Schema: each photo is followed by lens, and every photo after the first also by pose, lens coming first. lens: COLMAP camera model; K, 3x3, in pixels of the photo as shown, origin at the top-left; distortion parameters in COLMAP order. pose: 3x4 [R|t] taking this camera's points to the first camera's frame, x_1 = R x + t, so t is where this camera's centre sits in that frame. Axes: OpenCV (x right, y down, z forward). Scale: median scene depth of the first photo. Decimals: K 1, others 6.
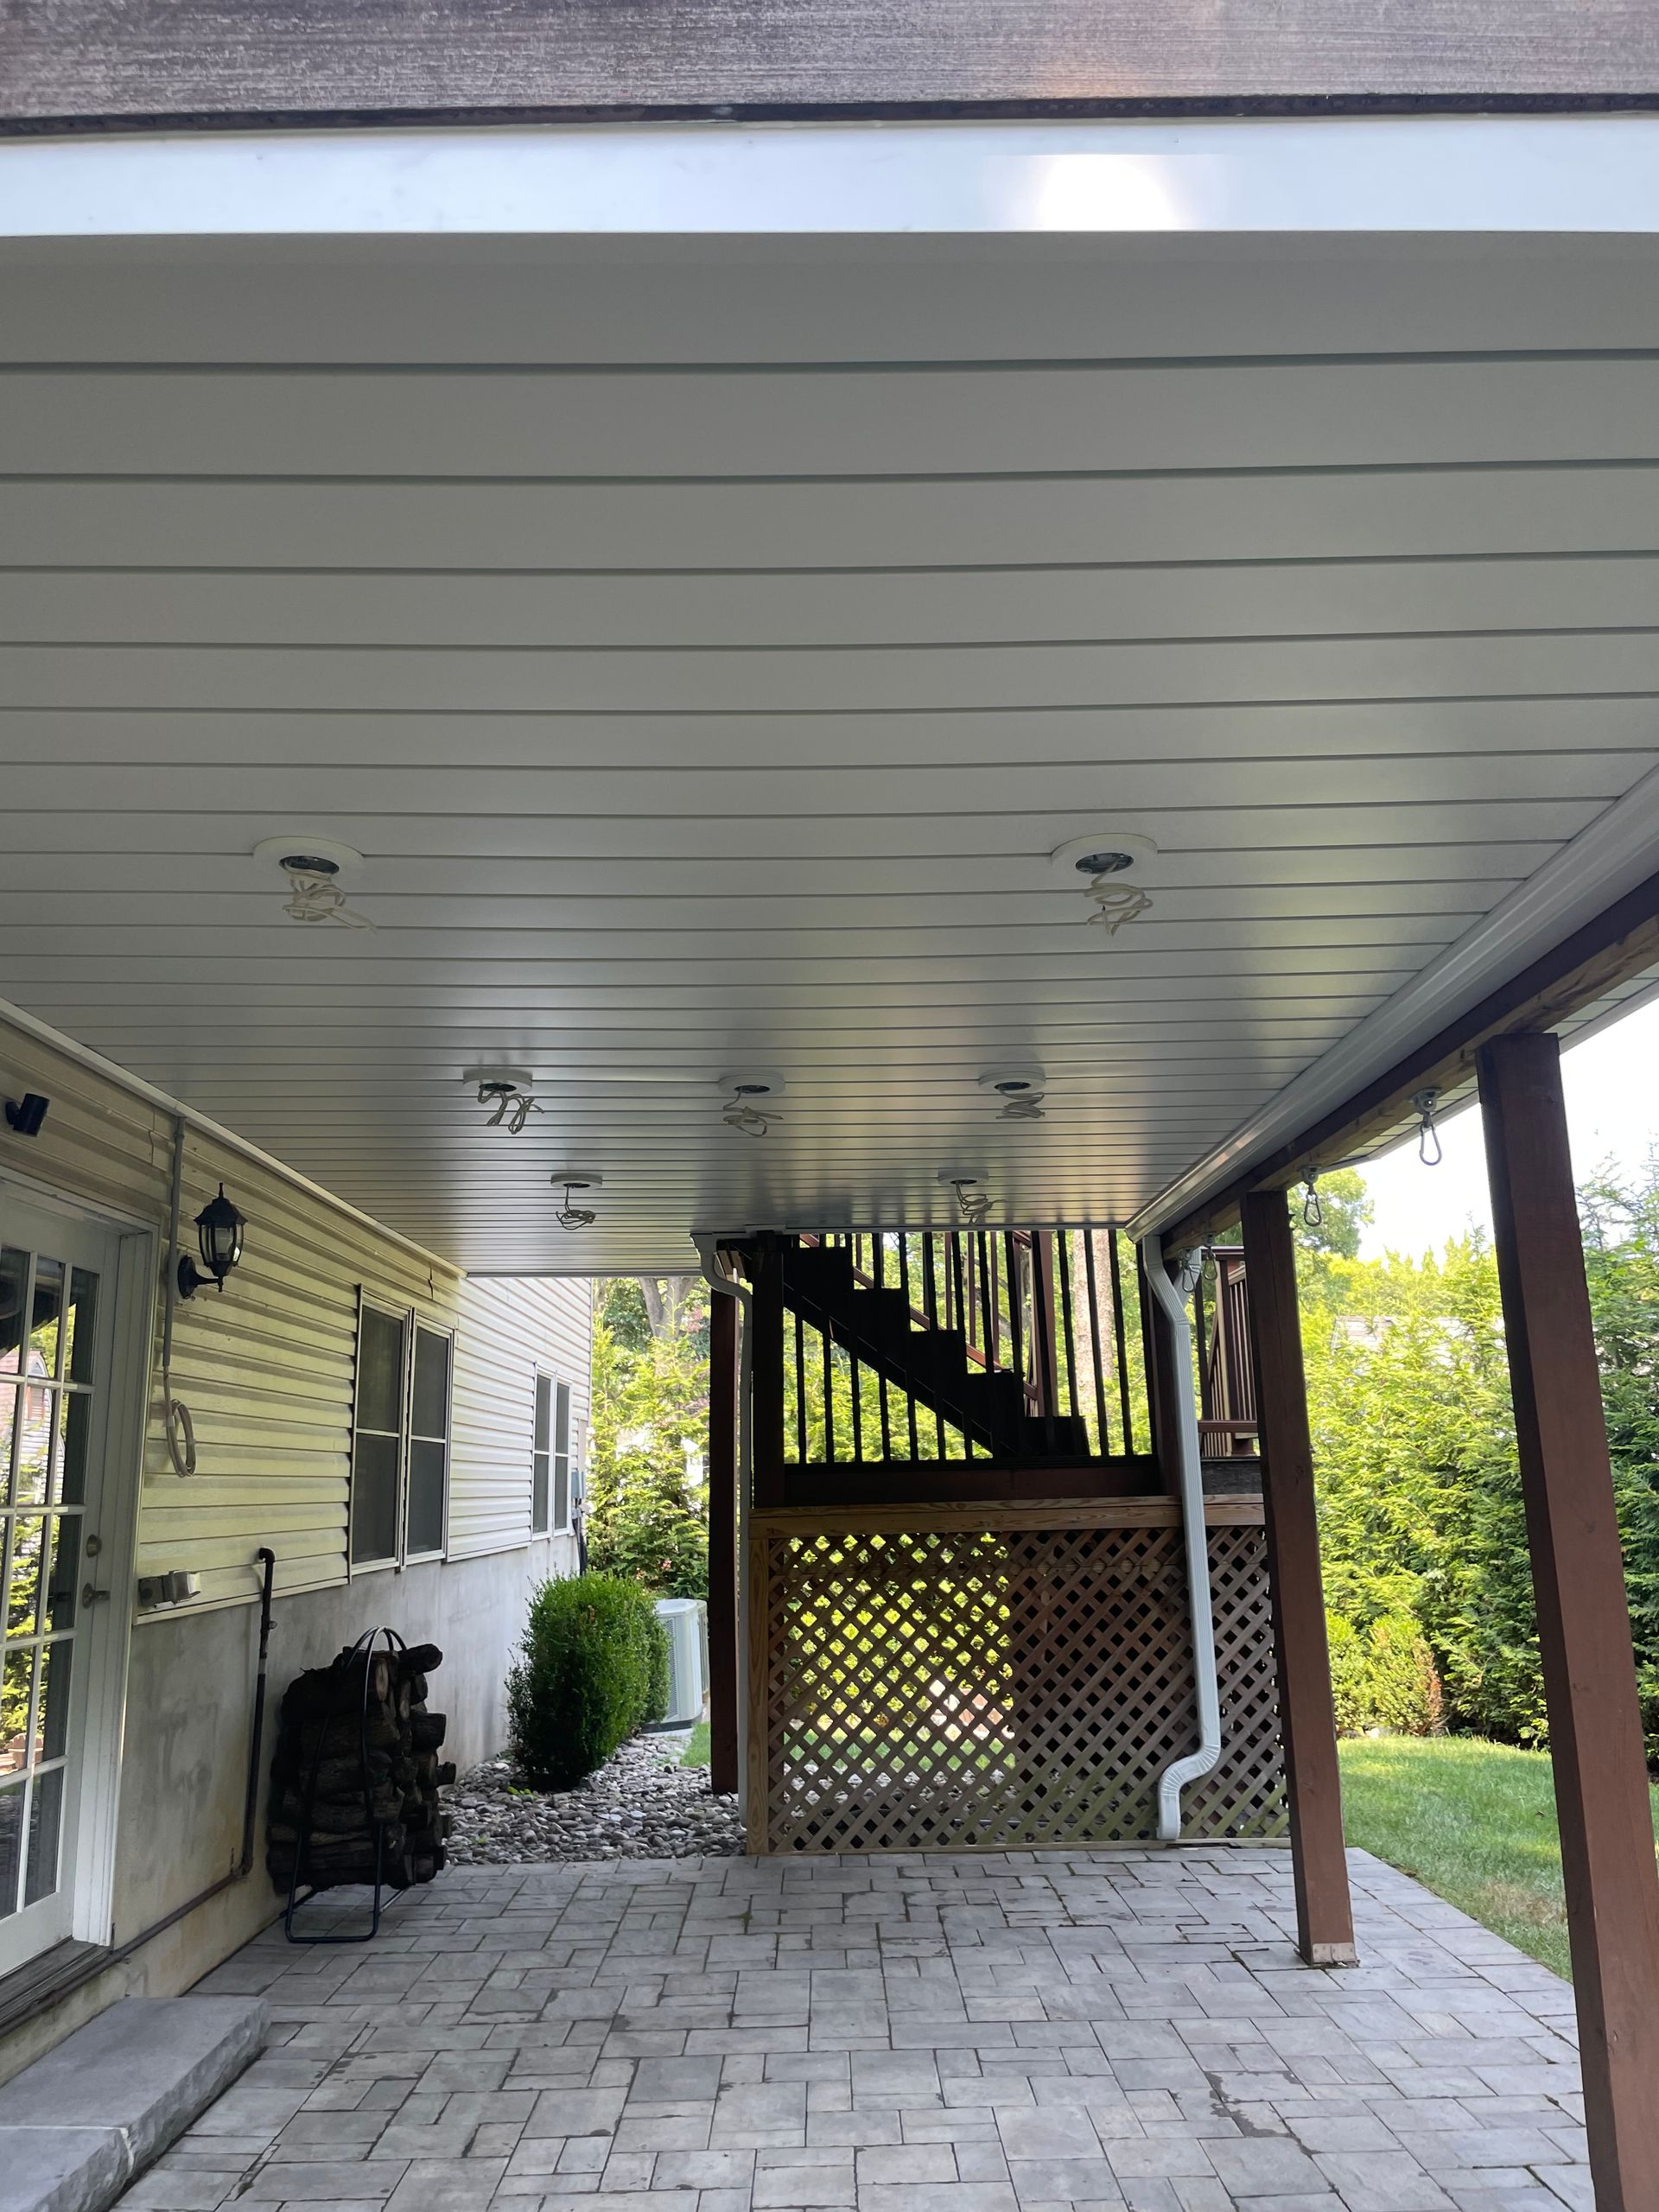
lens RADIAL K [[1675.5, 0, 829.5], [0, 1675.5, 1106.0], [0, 0, 1]] dist [0.088462, -0.119790]
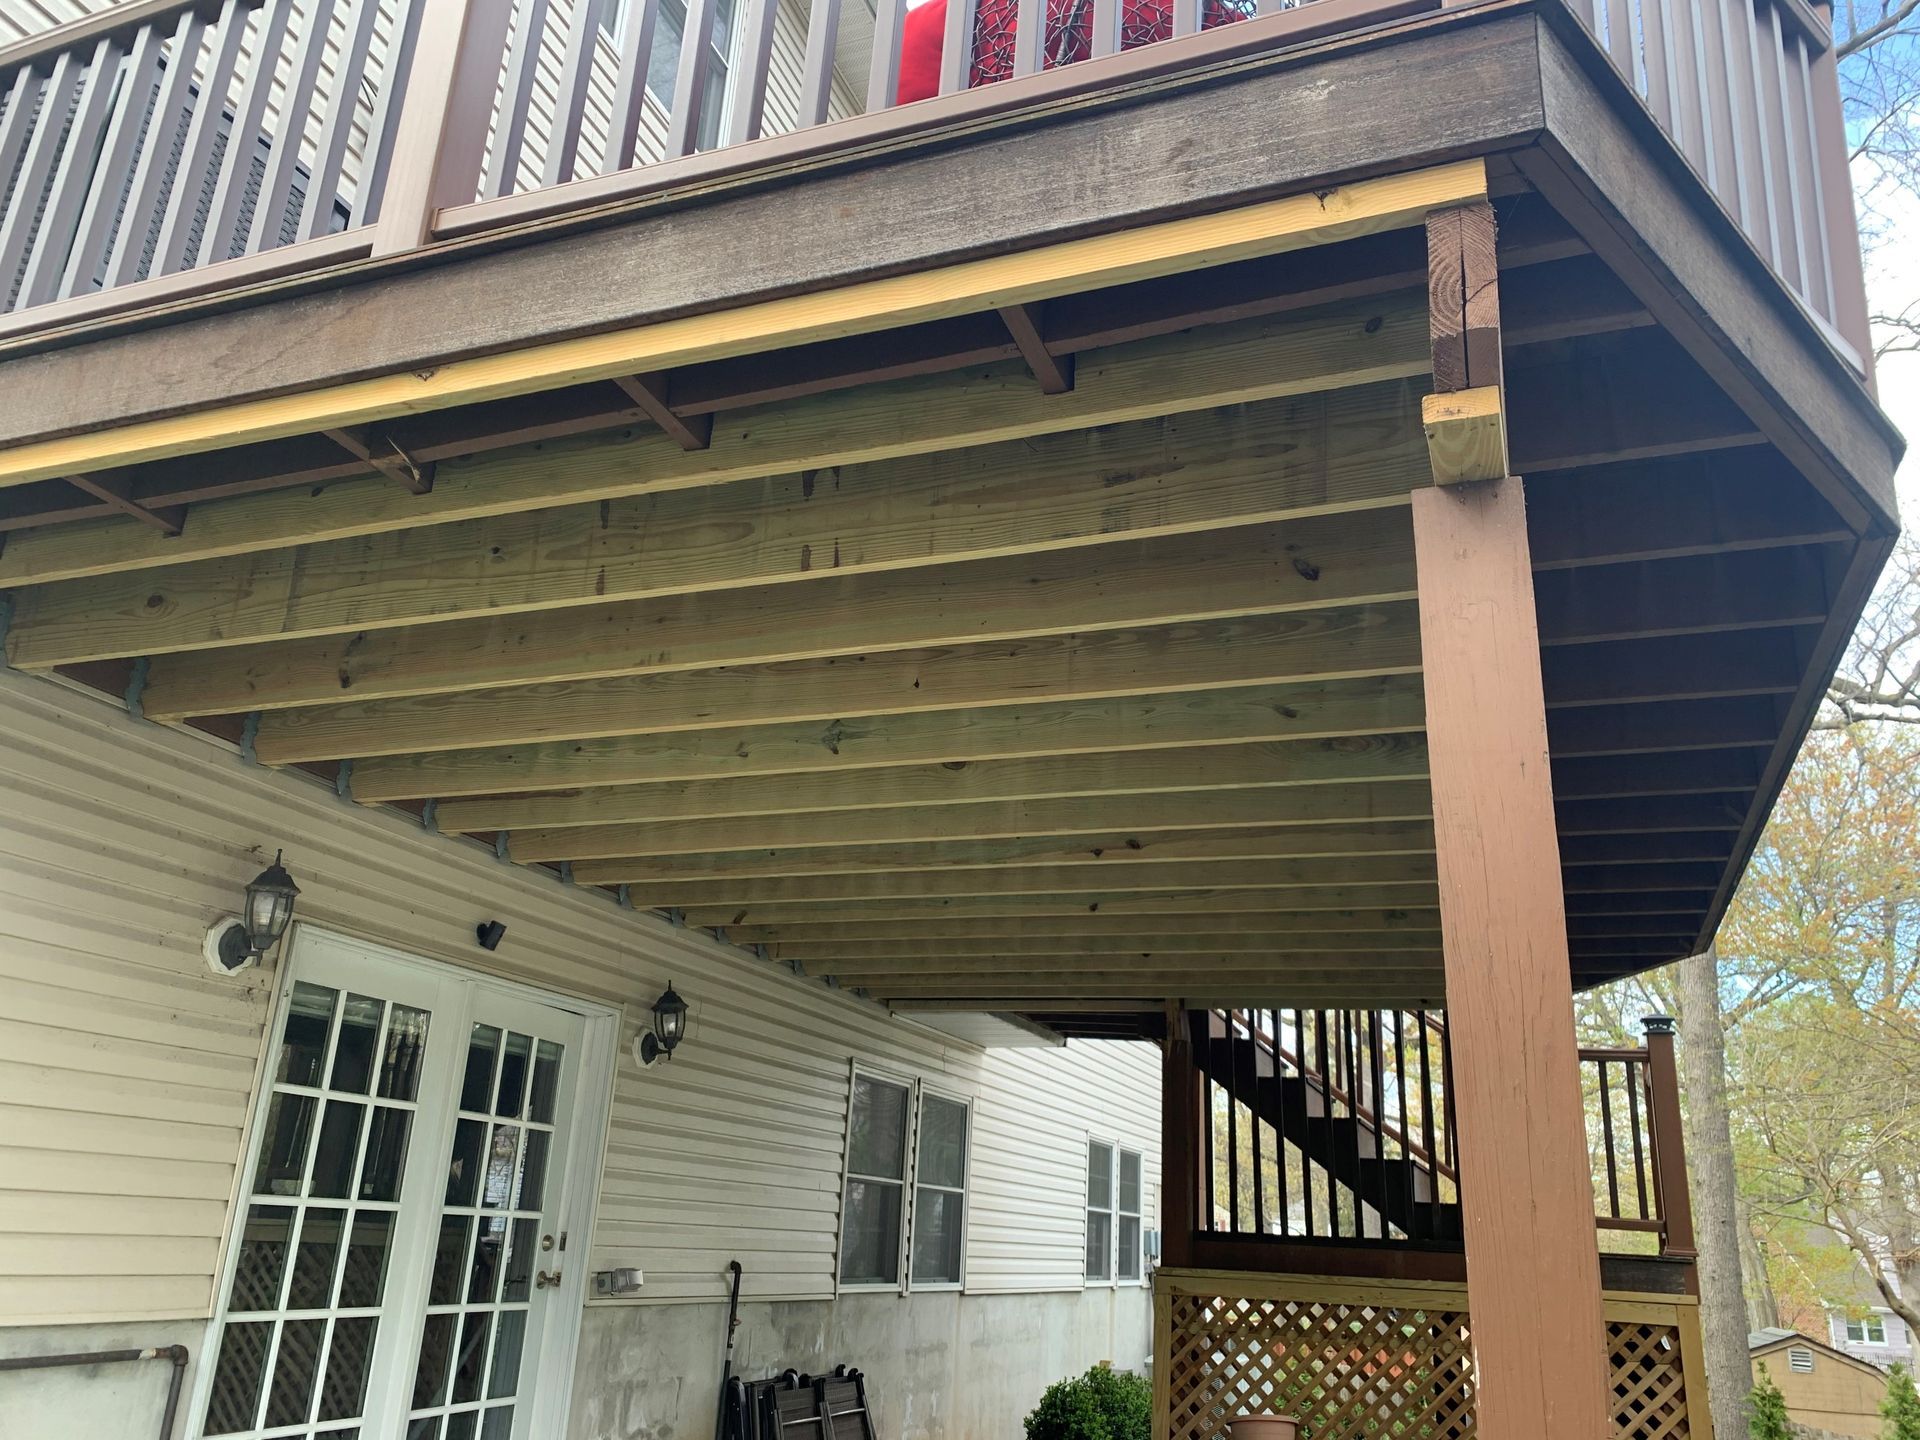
lens RADIAL K [[1468.8, 0, 960.0], [0, 1468.8, 720.0], [0, 0, 1]] dist [0.005779, 0.000743]
pose [[0.927621, -0.053134, -0.369723, 0.221019], [0.008028, 0.992438, -0.122485, -0.011224], [0.373436, 0.110652, 0.921033, -0.023330]]
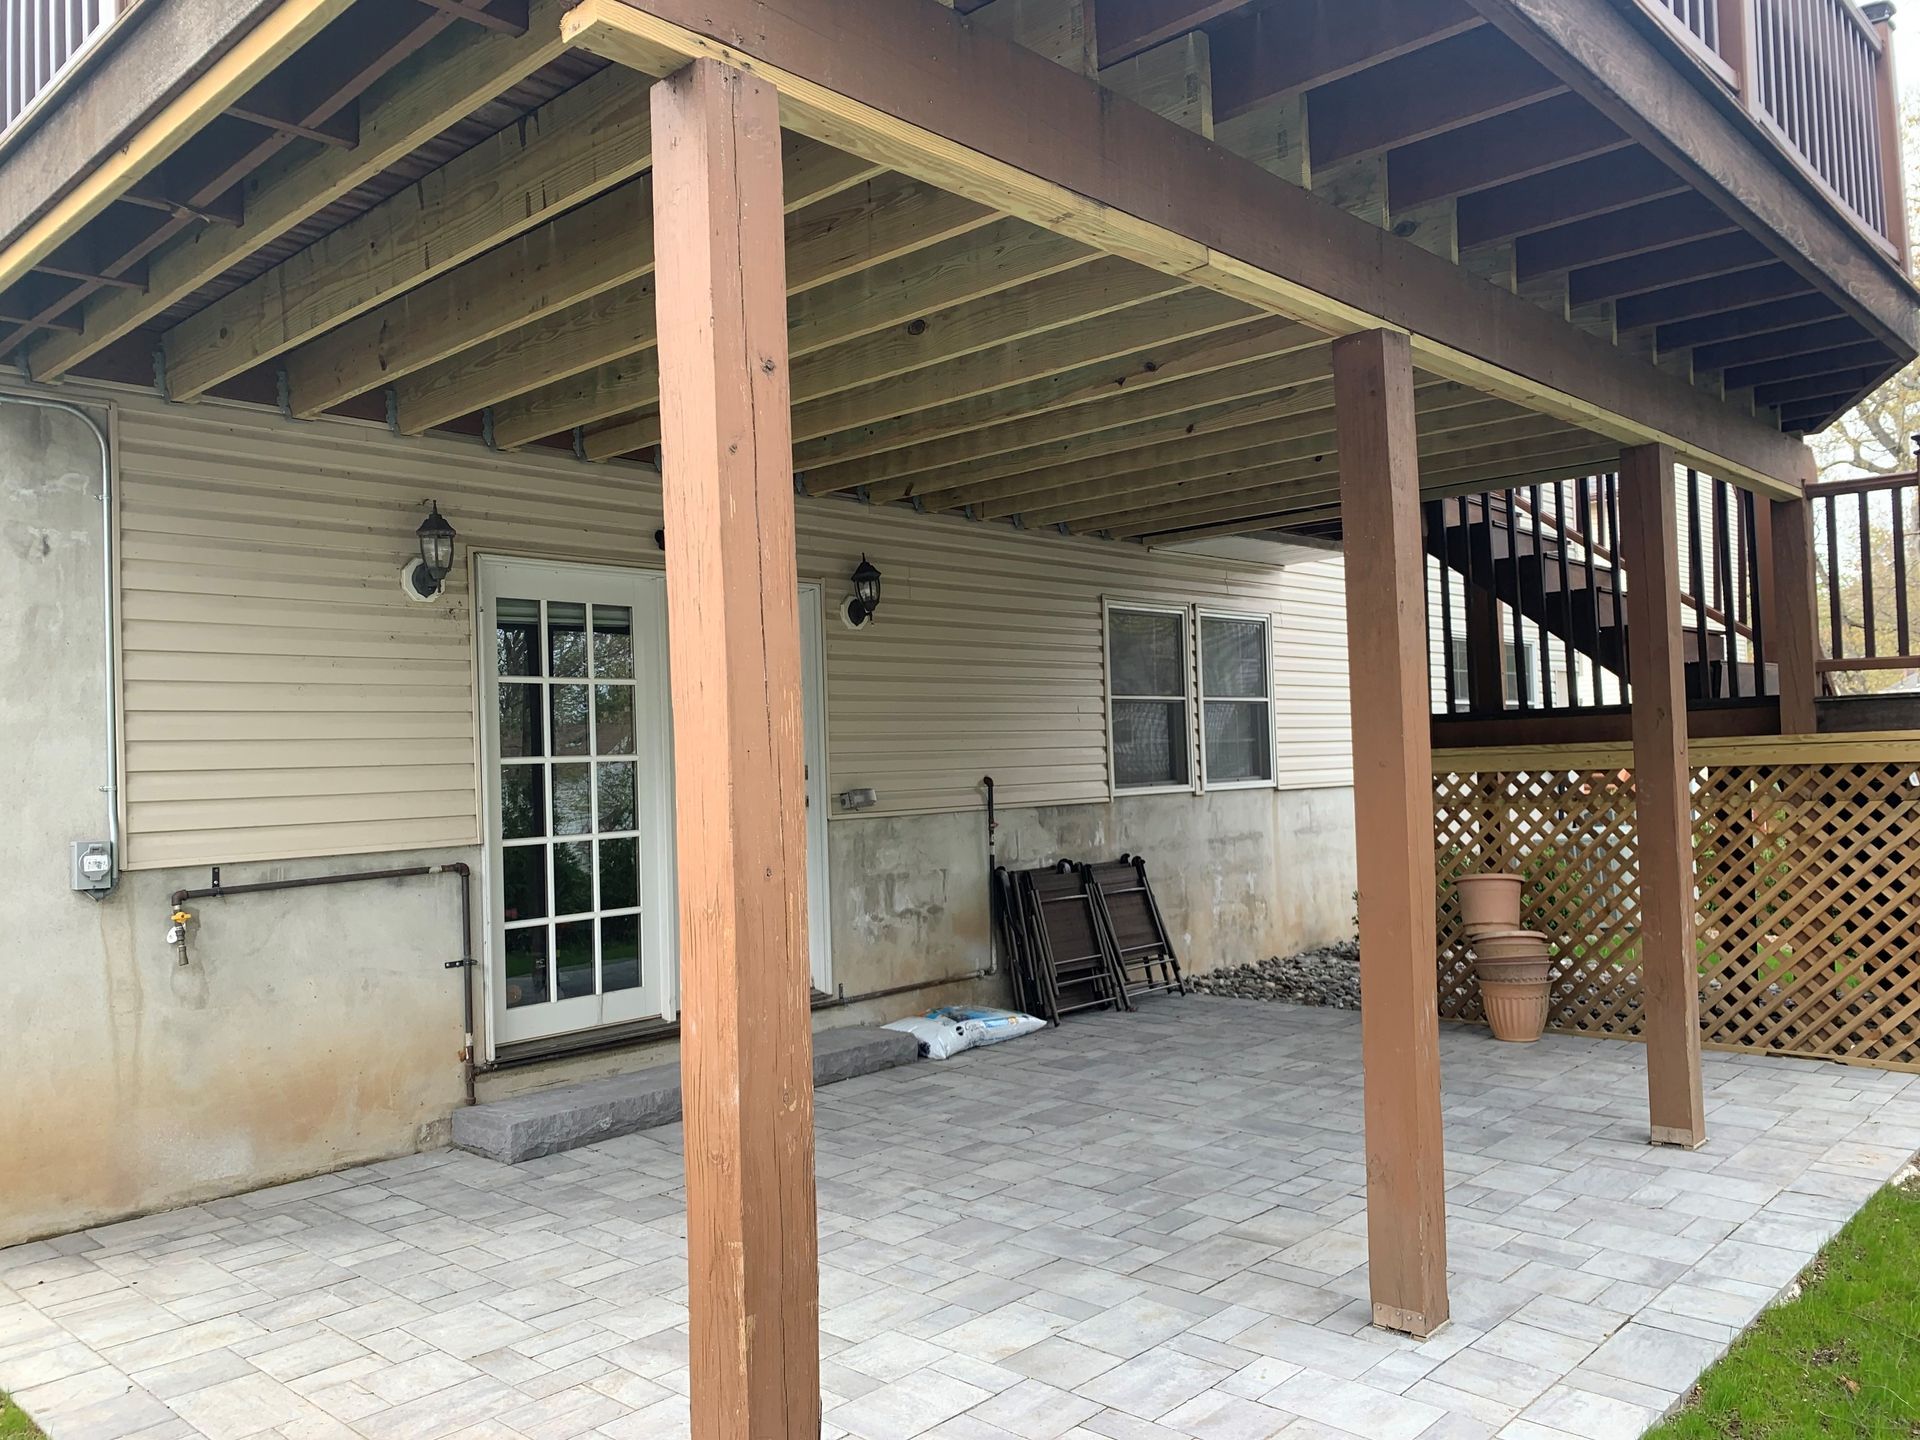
lens RADIAL K [[1454.3, 0, 960.0], [0, 1454.3, 720.0], [0, 0, 1]] dist [0.088462, -0.119790]
pose [[0.725394, -0.020162, -0.688038, 0.455141], [0.168182, 0.974467, 0.148758, 0.008448], [0.667471, -0.223624, 0.710263, 0.047943]]
